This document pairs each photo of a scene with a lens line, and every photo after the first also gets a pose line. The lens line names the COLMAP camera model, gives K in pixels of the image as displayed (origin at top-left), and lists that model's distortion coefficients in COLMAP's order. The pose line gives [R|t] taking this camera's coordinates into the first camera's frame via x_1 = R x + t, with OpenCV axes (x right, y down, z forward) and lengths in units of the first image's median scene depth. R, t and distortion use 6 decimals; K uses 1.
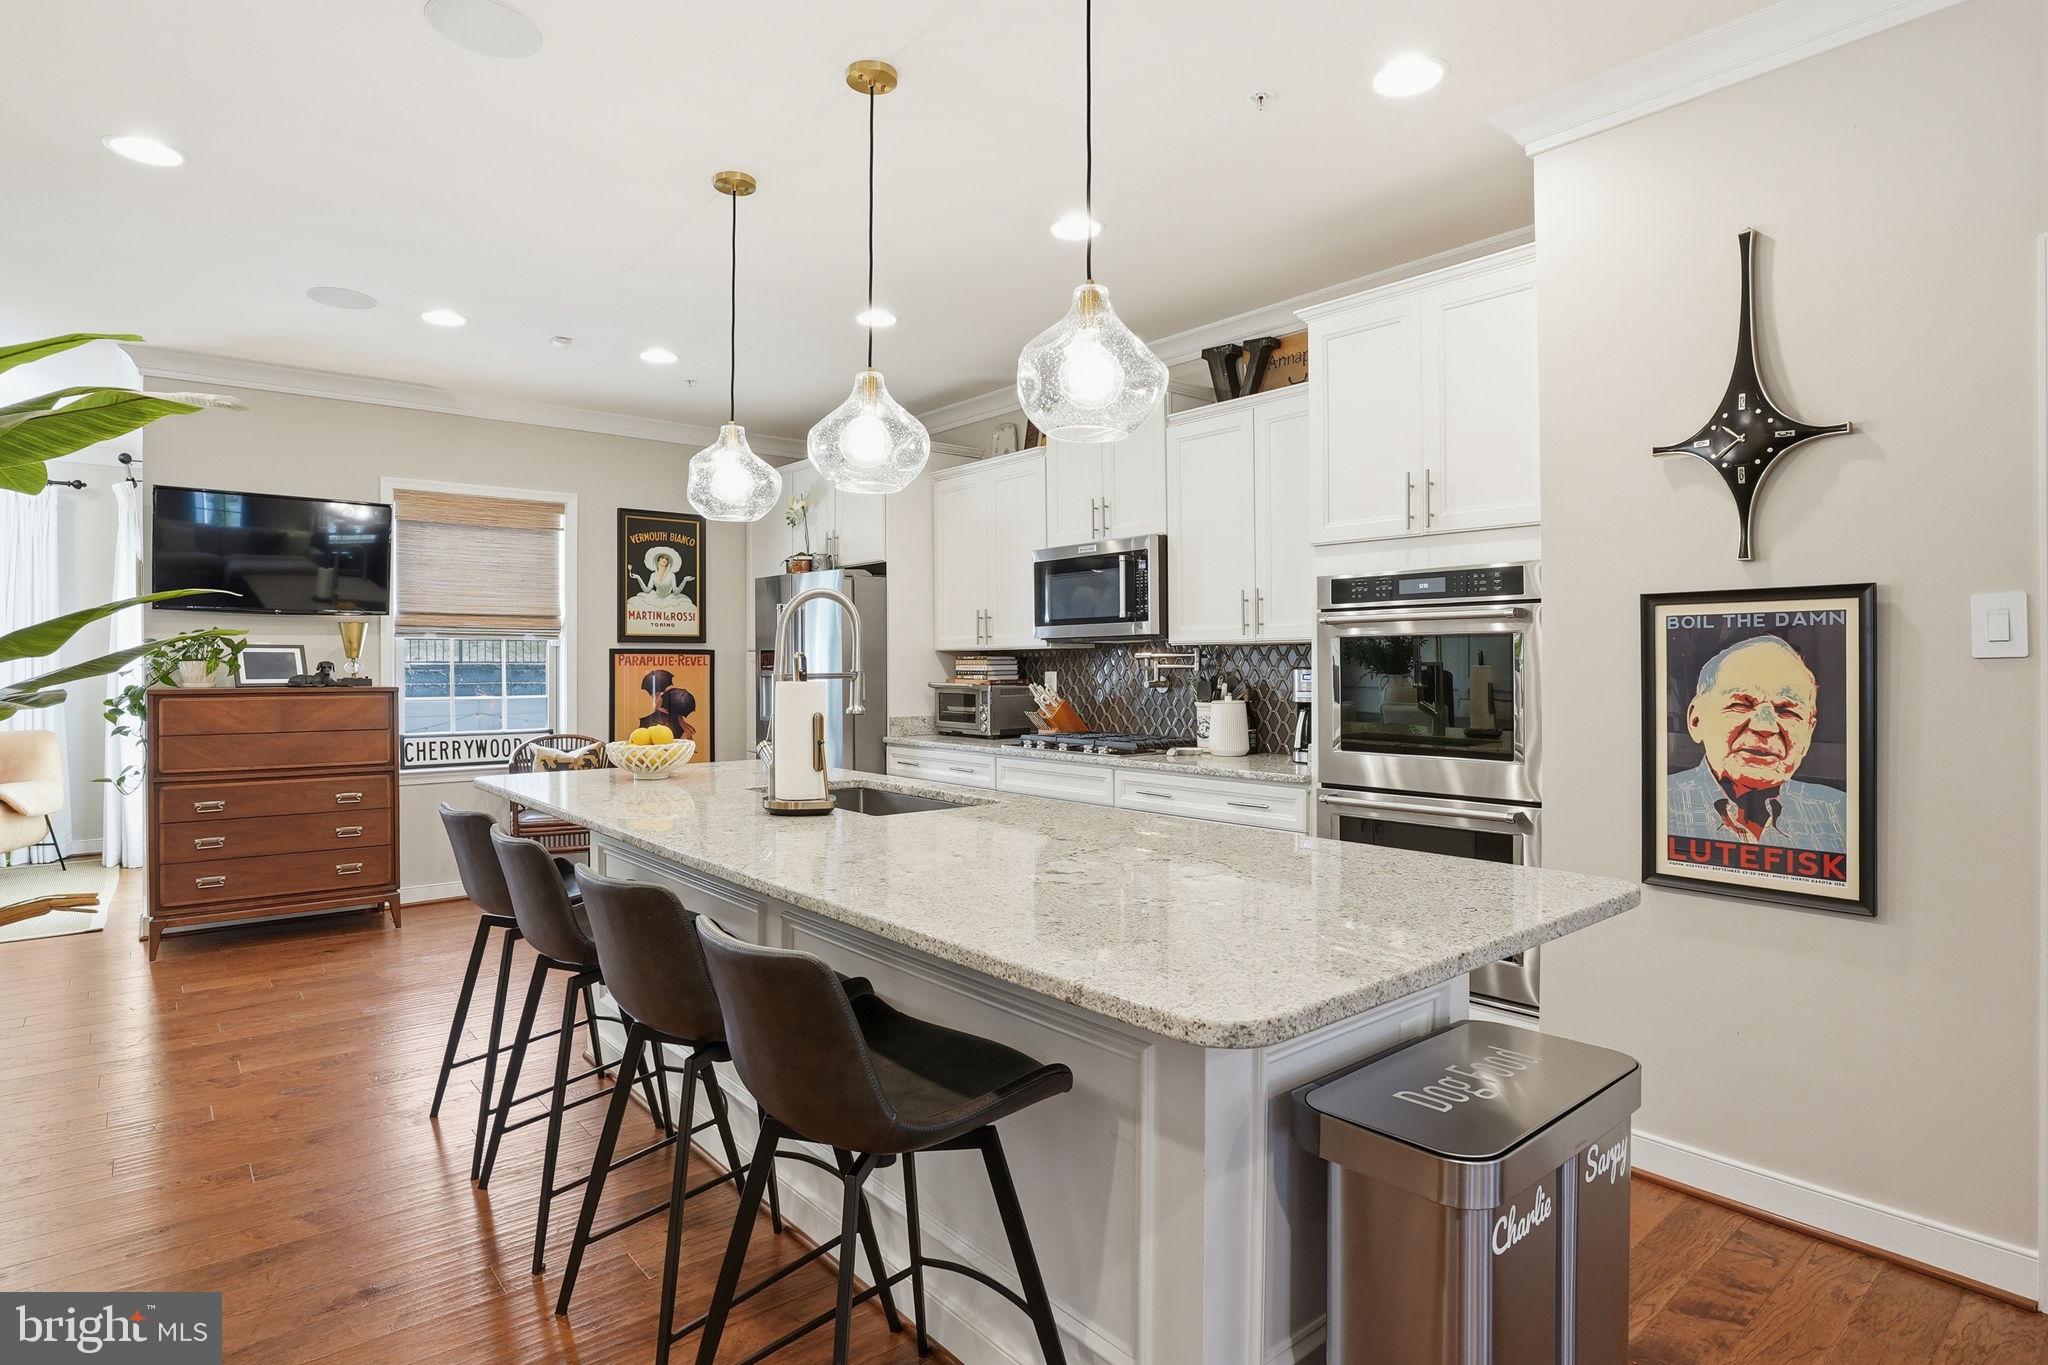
lens RADIAL K [[1058.5, 0, 1030.4], [0, 1058.5, 665.5], [0, 0, 1]] dist [-0.032036, 0.007108]
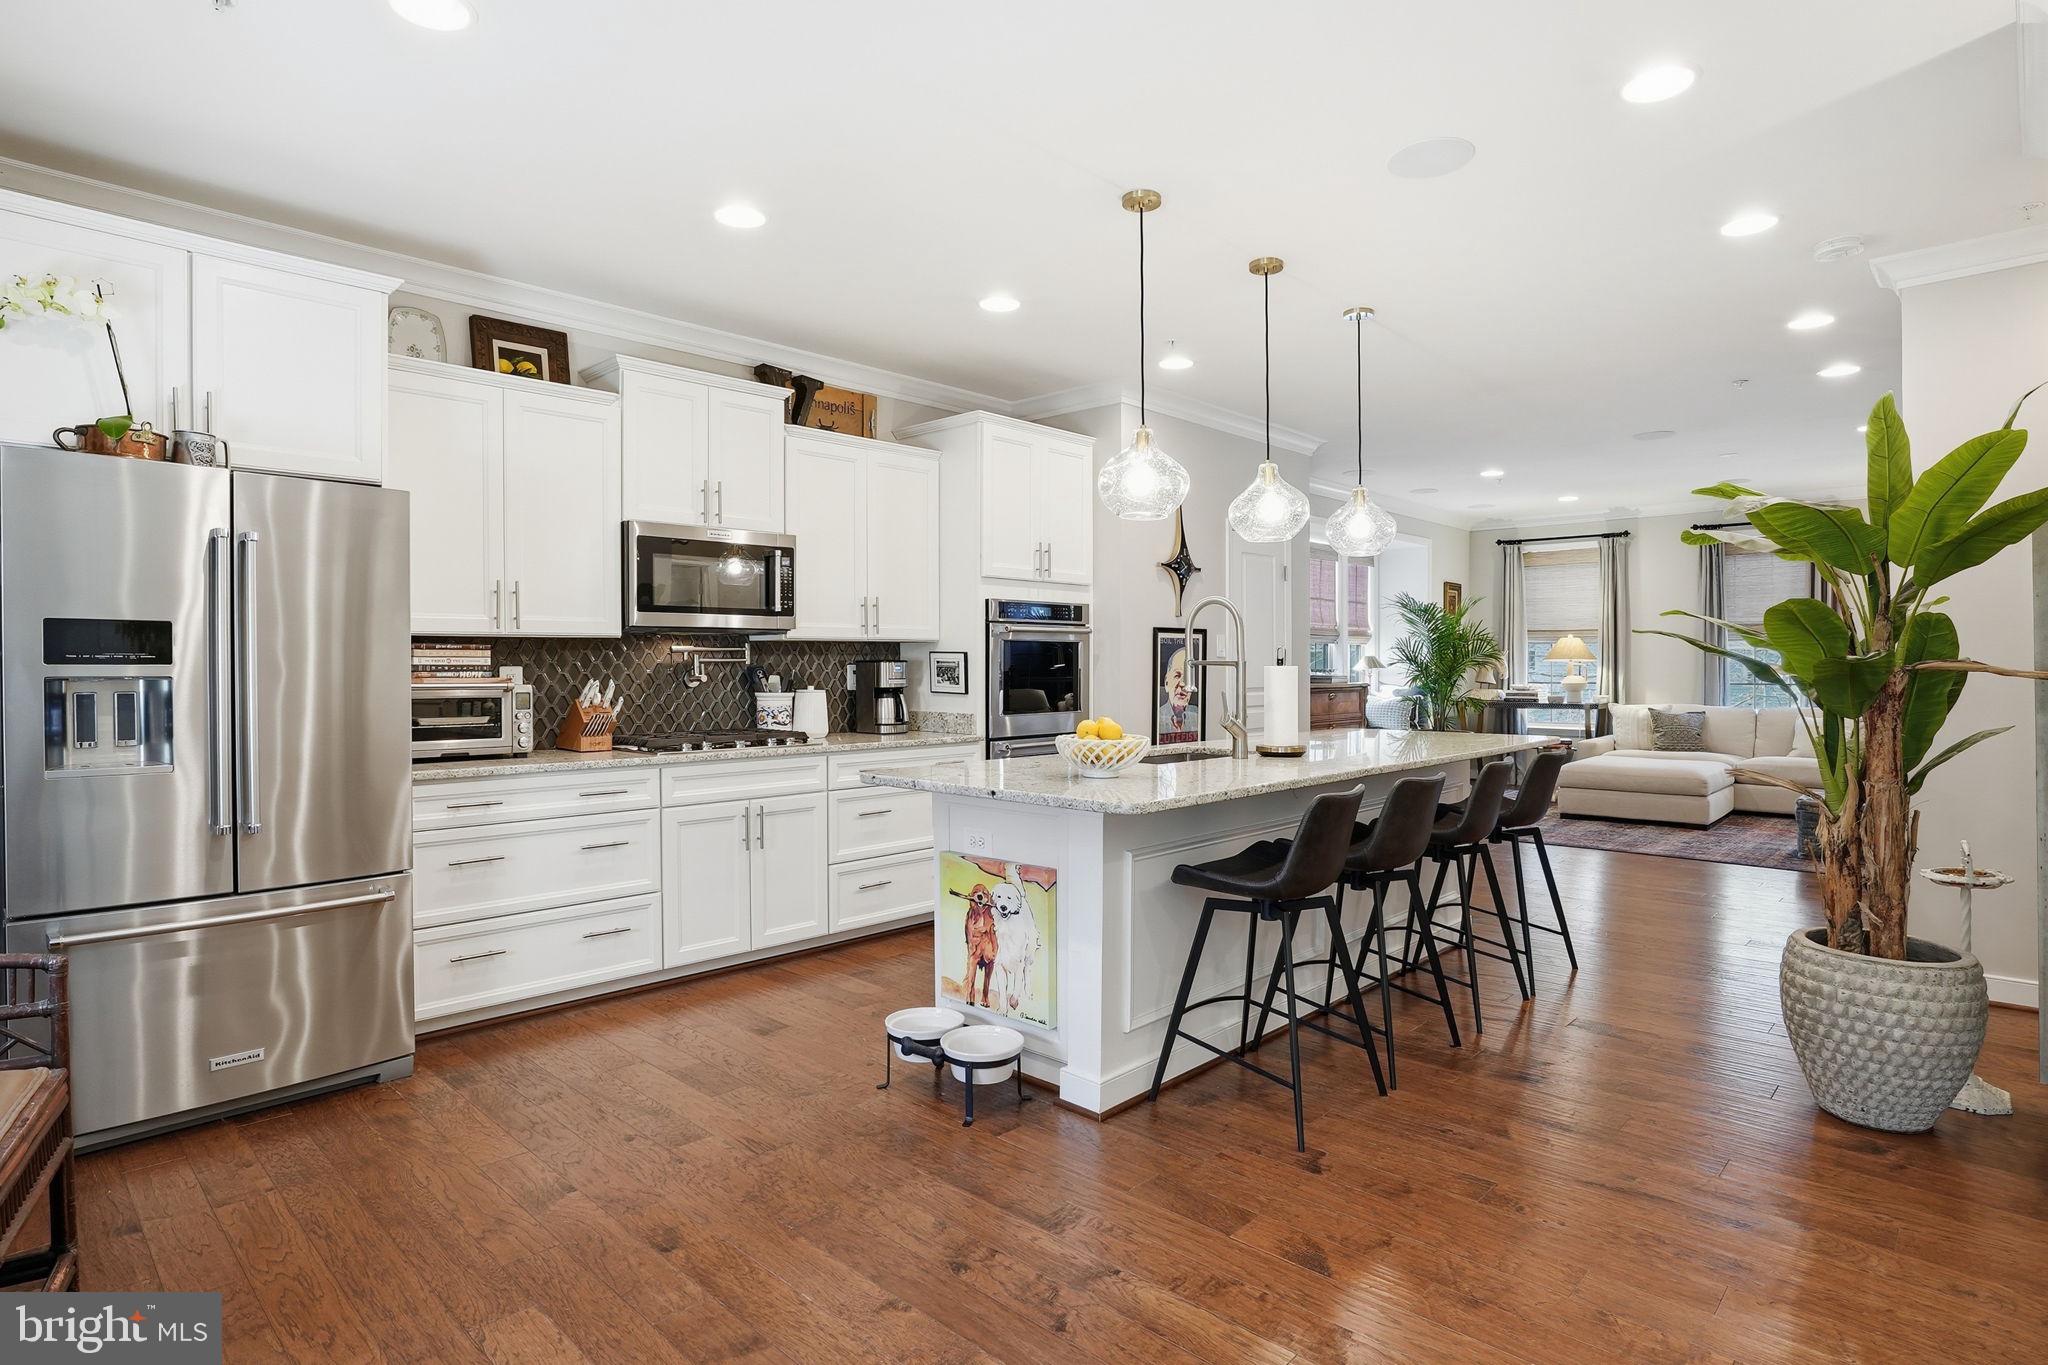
lens RADIAL K [[1058.5, 0, 982.2], [0, 1058.5, 685.2], [0, 0, 1]] dist [-0.032036, 0.007108]
pose [[-0.053683, -0.013179, 0.998471, -1.224921], [0.004685, 0.999899, 0.013450, 0.017481], [-0.998547, 0.005400, -0.053616, 1.113968]]
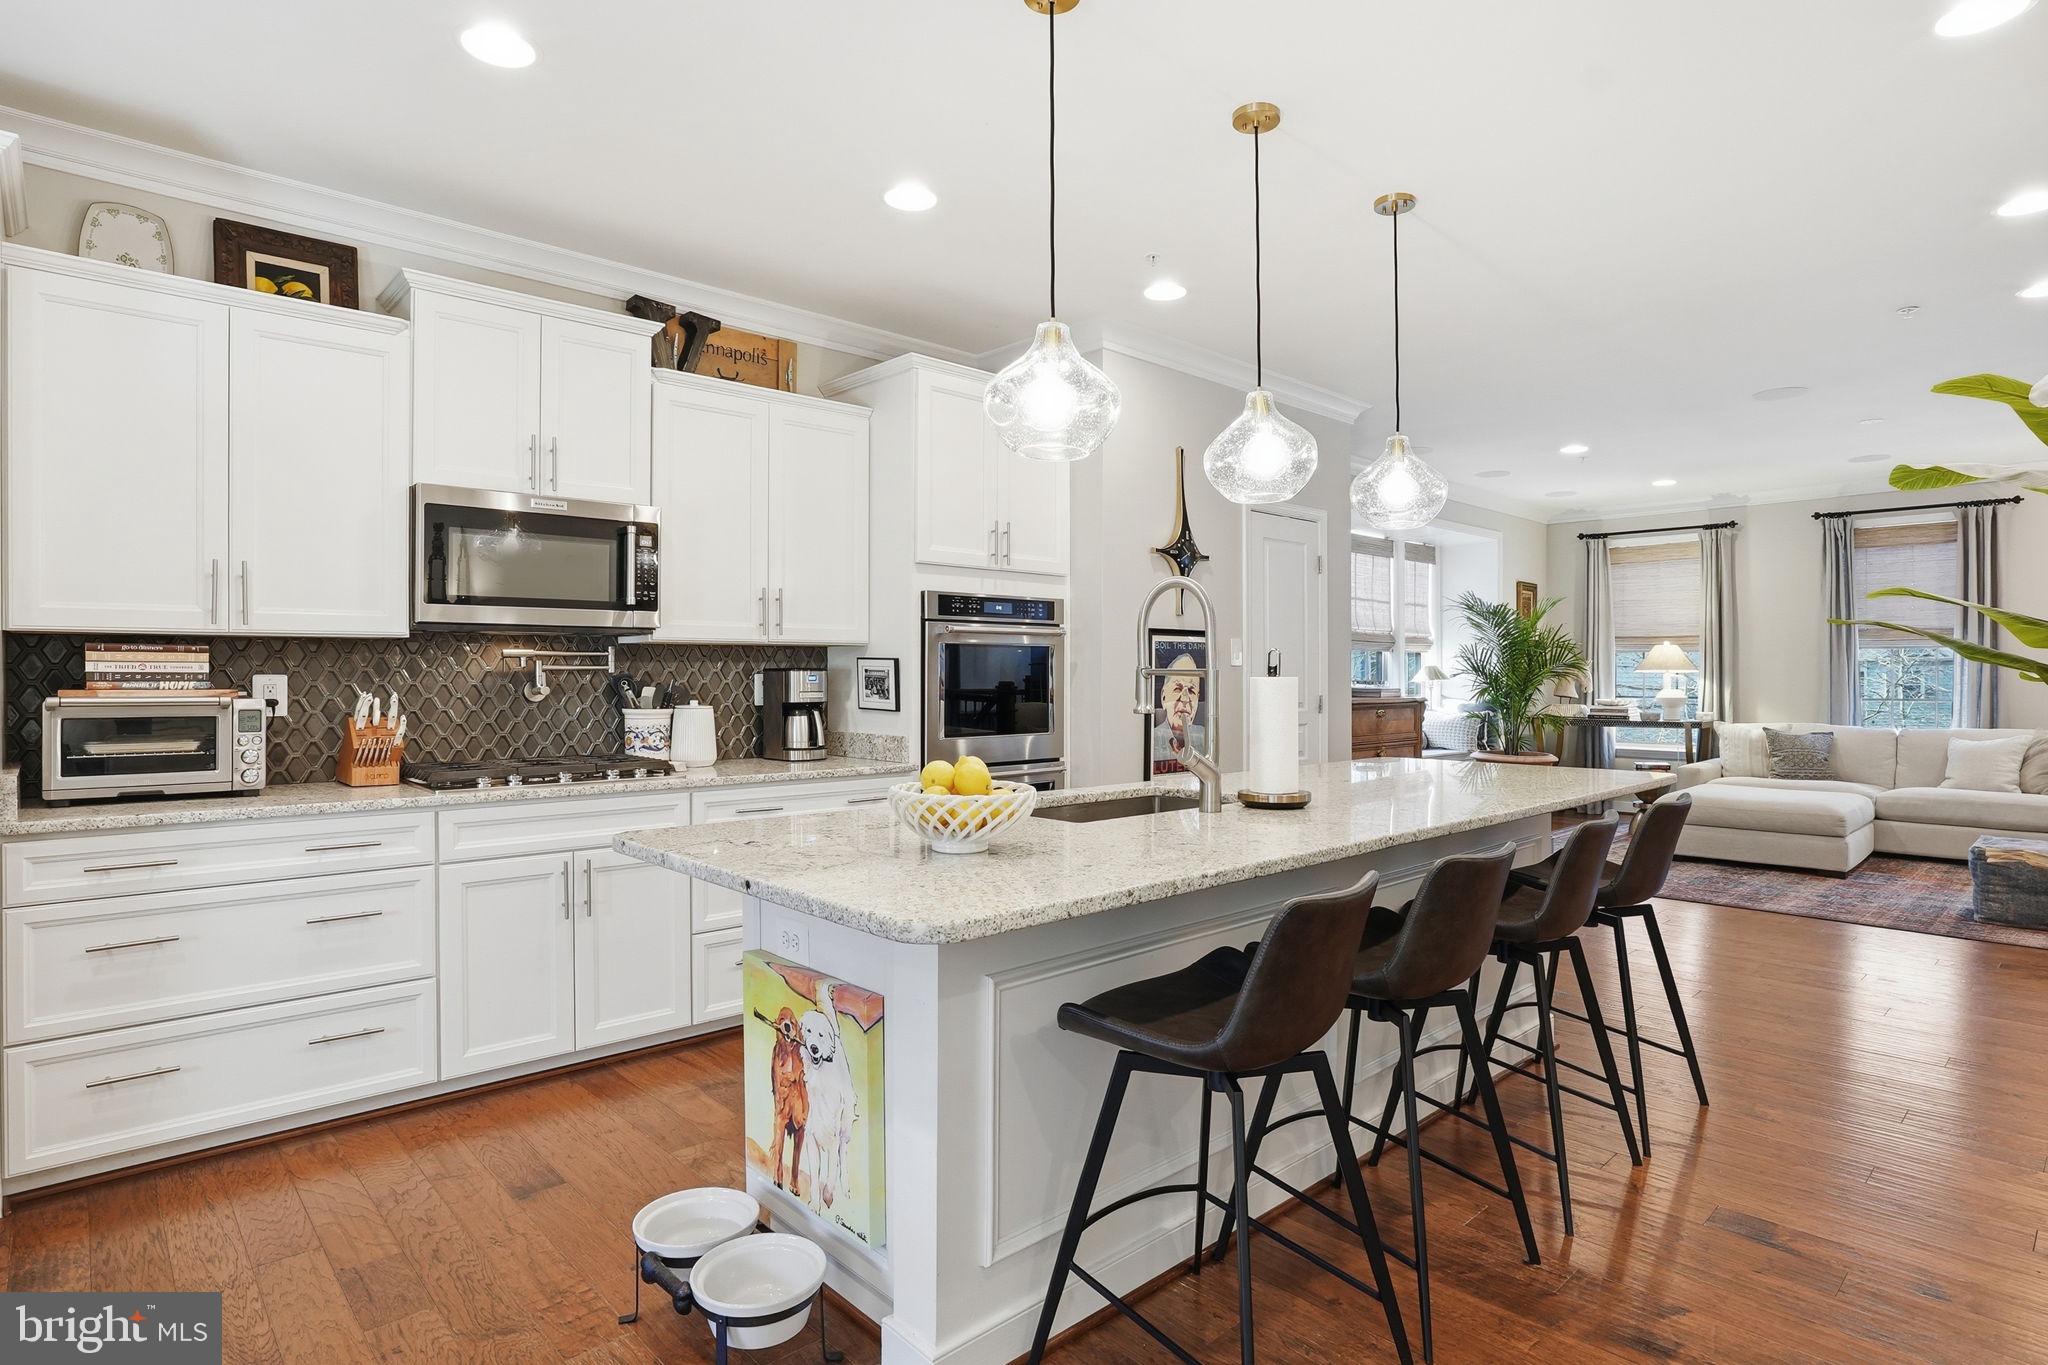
lens RADIAL K [[1058.5, 0, 991.1], [0, 1058.5, 681.4], [0, 0, 1]] dist [-0.032036, 0.007108]
pose [[-0.001749, 0.000430, 0.999998, -0.909611], [0.002167, 0.999998, -0.000426, 0.017245], [-0.999996, 0.002166, -0.001749, 0.951239]]
